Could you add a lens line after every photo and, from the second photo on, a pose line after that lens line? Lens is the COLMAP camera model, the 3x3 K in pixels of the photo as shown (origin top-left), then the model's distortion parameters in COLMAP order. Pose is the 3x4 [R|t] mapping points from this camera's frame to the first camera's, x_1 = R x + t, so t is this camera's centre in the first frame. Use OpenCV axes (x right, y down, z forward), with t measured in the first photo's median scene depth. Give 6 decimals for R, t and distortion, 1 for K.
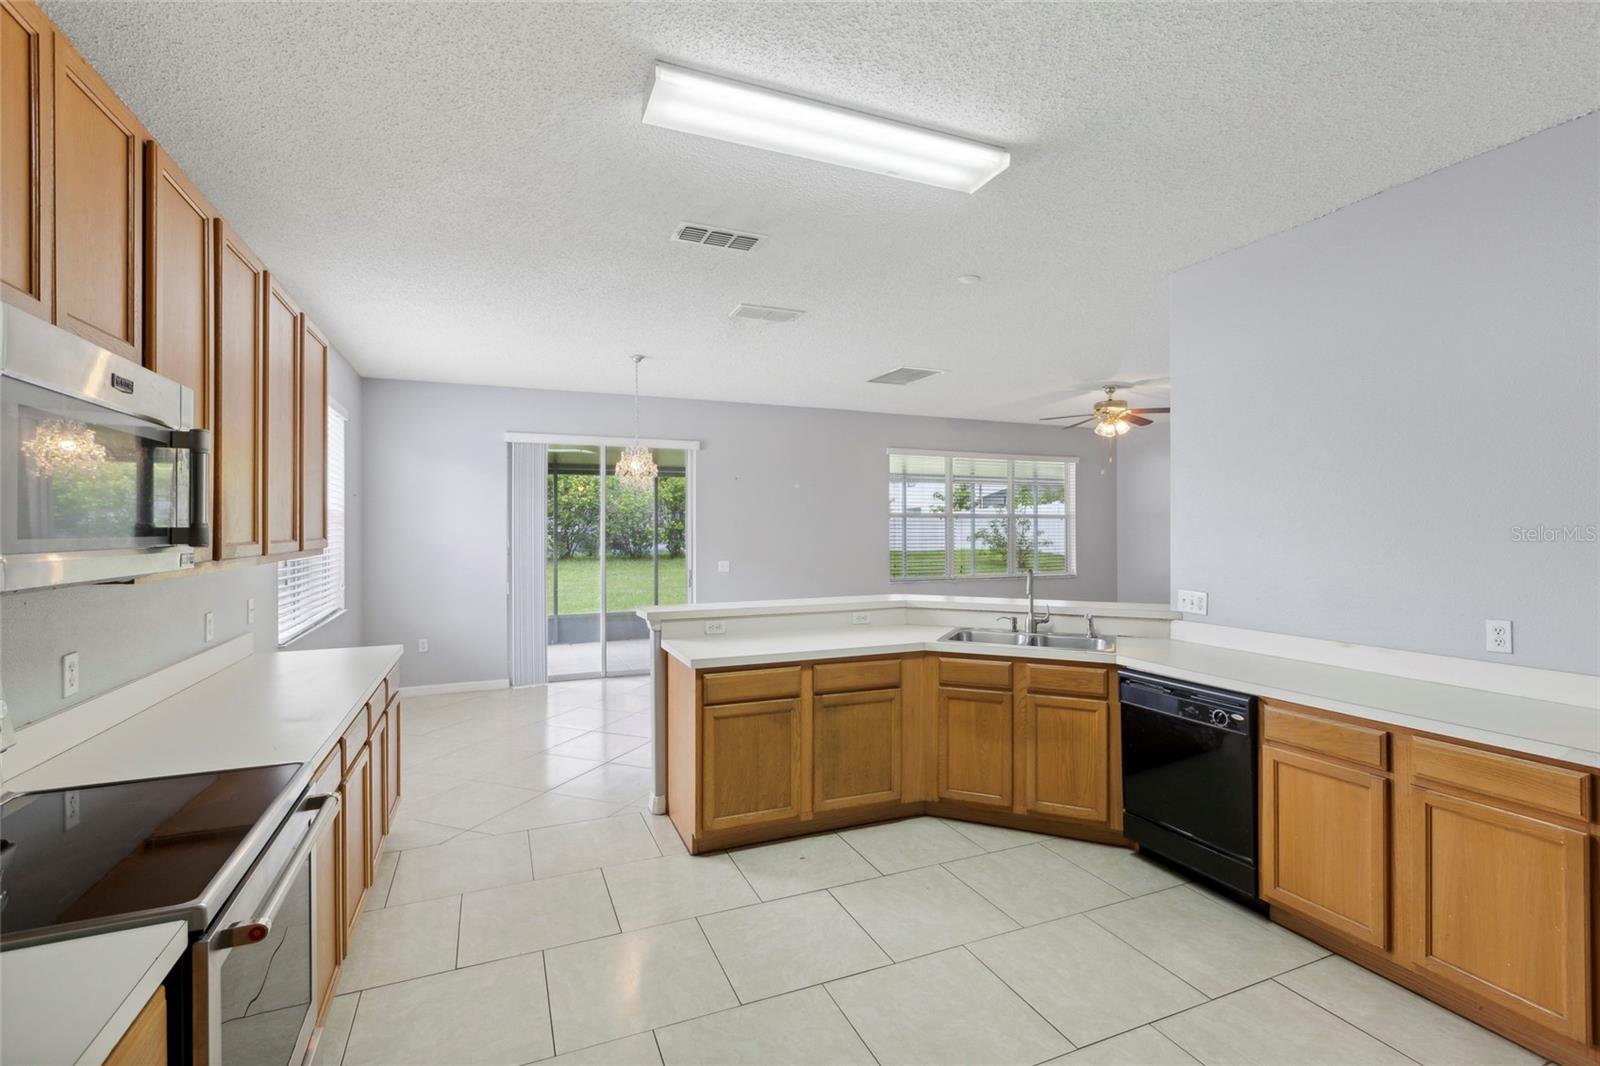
lens RADIAL K [[725.9, 0, 799.9], [0, 725.9, 532.4], [0, 0, 1]] dist [0.002605, -0.000478]
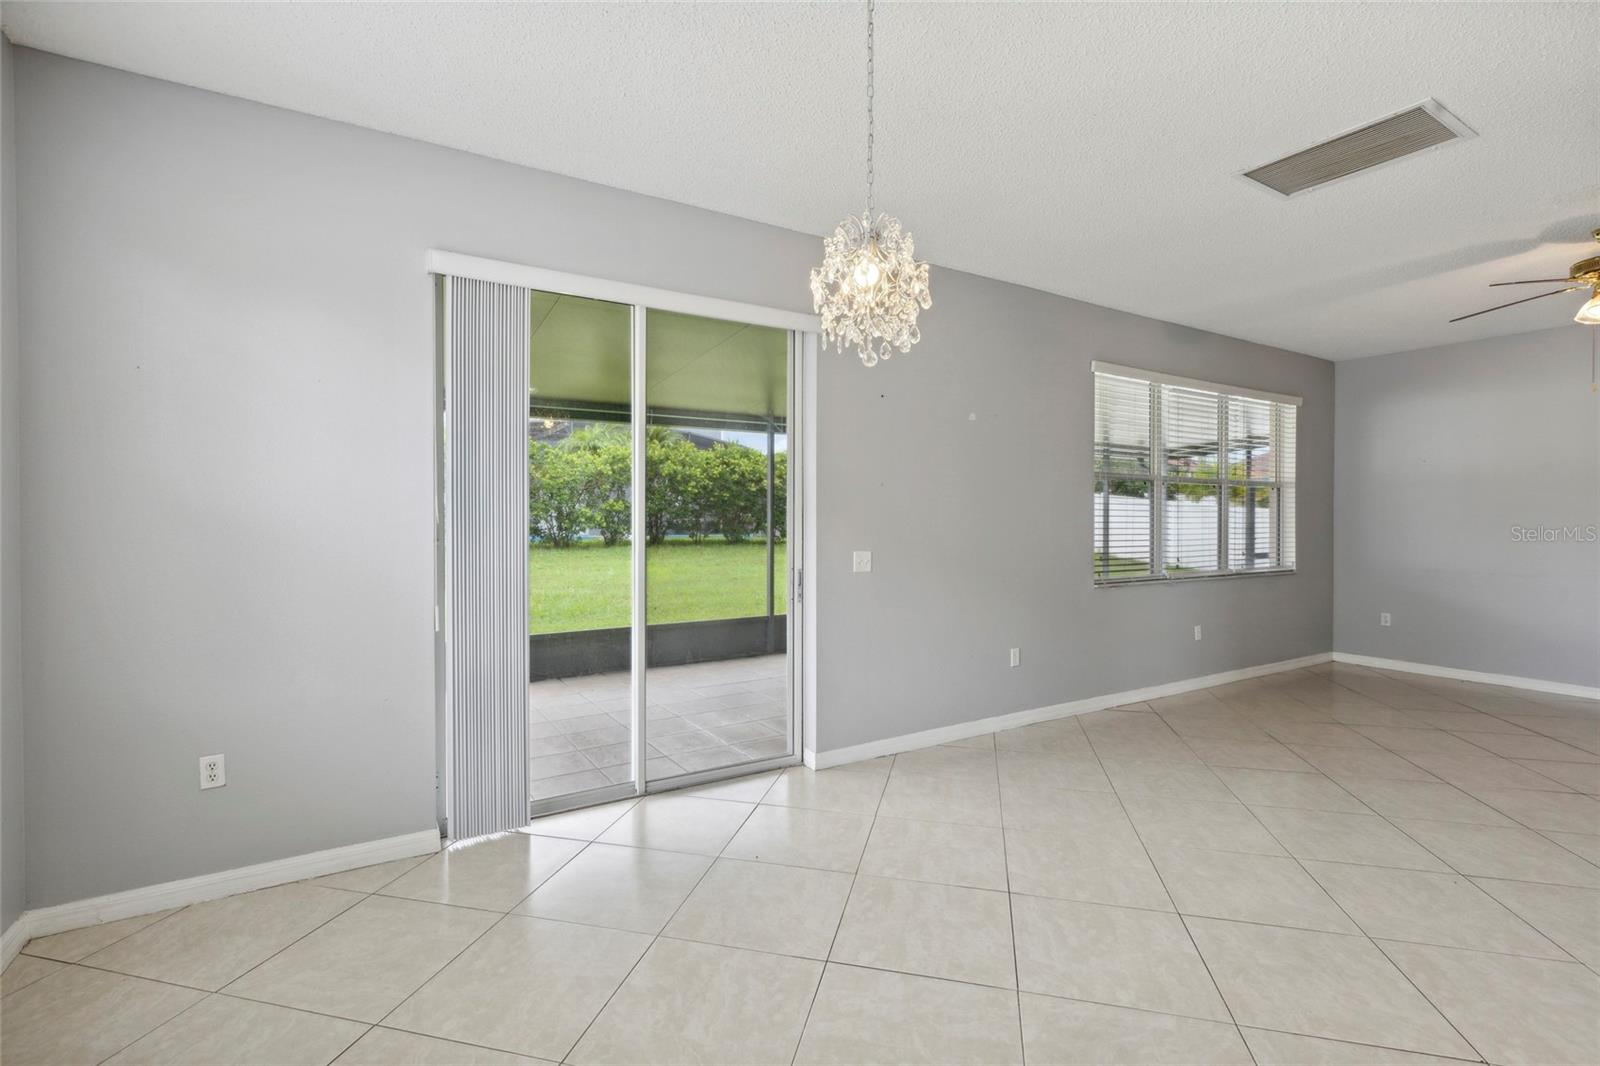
lens RADIAL K [[725.9, 0, 800.5], [0, 725.9, 529.0], [0, 0, 1]] dist [0.002605, -0.000478]
pose [[0.989390, 0.001927, 0.145274, -0.225393], [-0.003559, 0.999934, 0.010969, 0.017910], [-0.145243, -0.011370, 0.989331, 0.487790]]
